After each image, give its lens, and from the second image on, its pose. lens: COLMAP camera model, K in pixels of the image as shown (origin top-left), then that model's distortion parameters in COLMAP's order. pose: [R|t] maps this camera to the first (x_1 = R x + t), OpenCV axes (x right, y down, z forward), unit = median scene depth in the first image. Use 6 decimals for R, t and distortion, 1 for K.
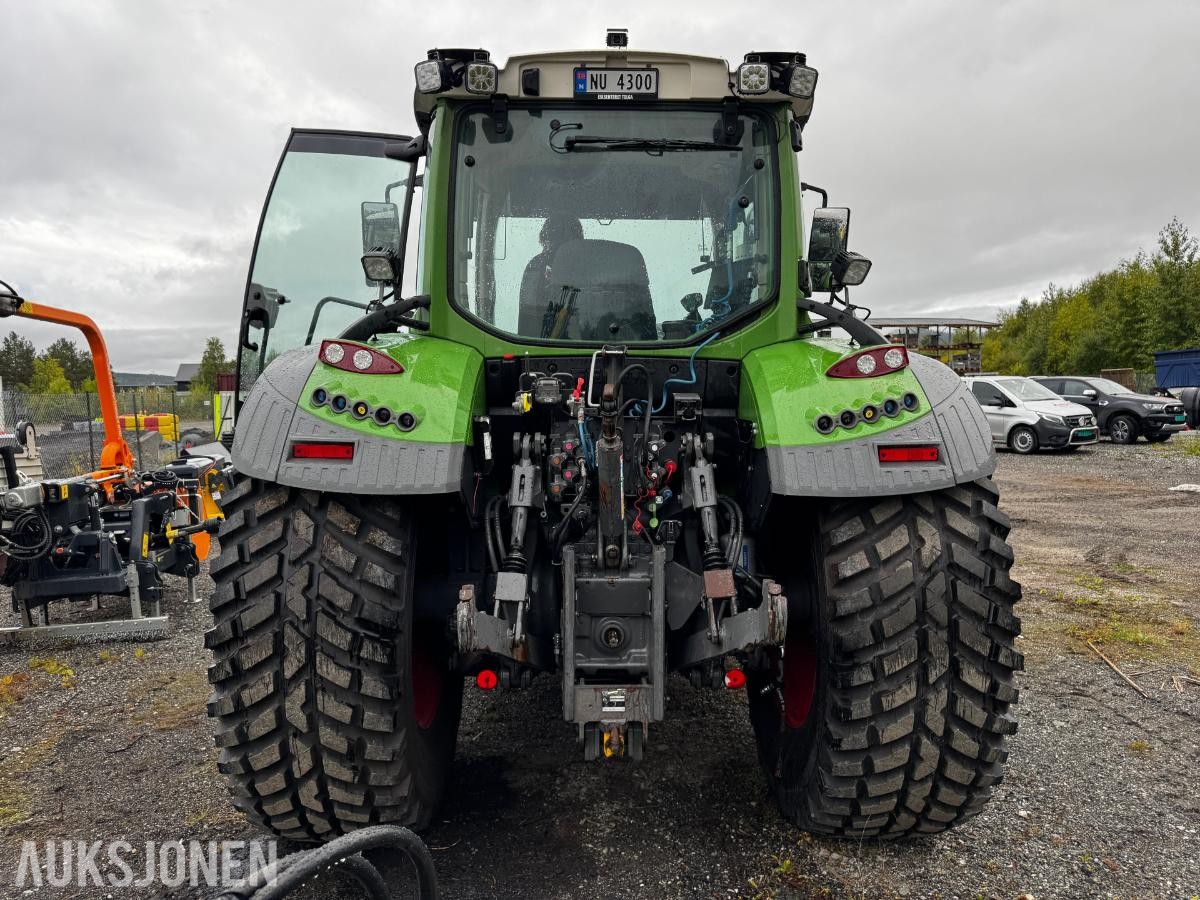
lens RADIAL K [[889.8, 0, 602.3], [0, 889.8, 447.2], [0, 0, 1]] dist [0.033083, -0.044647]
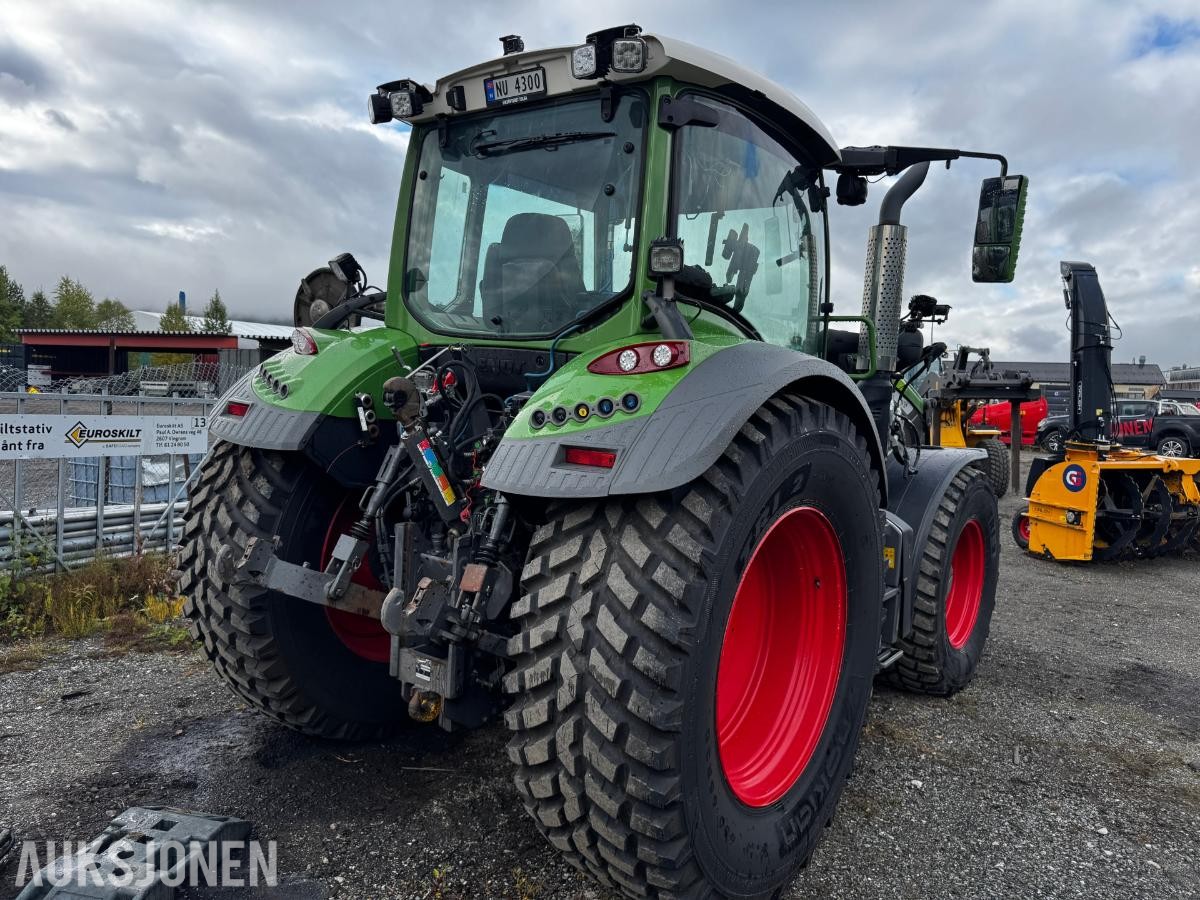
lens RADIAL K [[889.8, 0, 608.7], [0, 889.8, 438.2], [0, 0, 1]] dist [0.033083, -0.044647]
pose [[0.780732, 0.082354, -0.619416, 0.814662], [-0.091508, 0.995659, 0.017036, -0.026021], [0.618130, 0.043381, 0.784878, 0.273171]]
